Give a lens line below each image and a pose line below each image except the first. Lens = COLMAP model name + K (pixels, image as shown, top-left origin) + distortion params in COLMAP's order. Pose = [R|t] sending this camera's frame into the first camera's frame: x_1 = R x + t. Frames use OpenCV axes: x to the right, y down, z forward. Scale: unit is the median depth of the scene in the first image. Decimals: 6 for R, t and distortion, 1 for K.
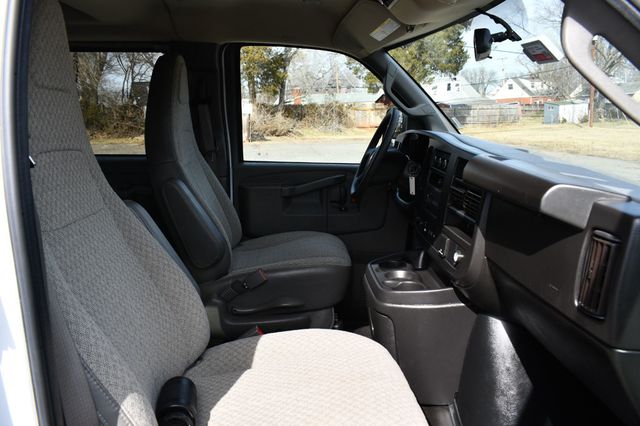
lens RADIAL K [[496.2, 0, 320.0], [0, 496.2, 213.0], [0, 0, 1]] dist [-0.083979, 0.000842]
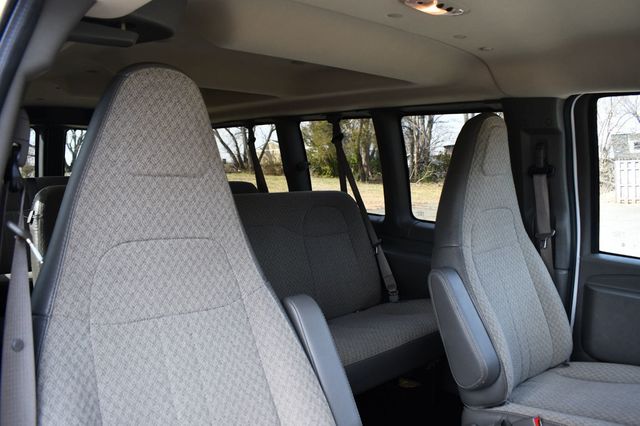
lens RADIAL K [[496.2, 0, 320.0], [0, 496.2, 213.0], [0, 0, 1]] dist [-0.083979, 0.000842]
pose [[0.609286, 0.083708, -0.788520, 0.170736], [-0.164618, 0.986100, -0.022517, -0.087788], [0.775675, 0.143524, 0.614597, 0.267995]]
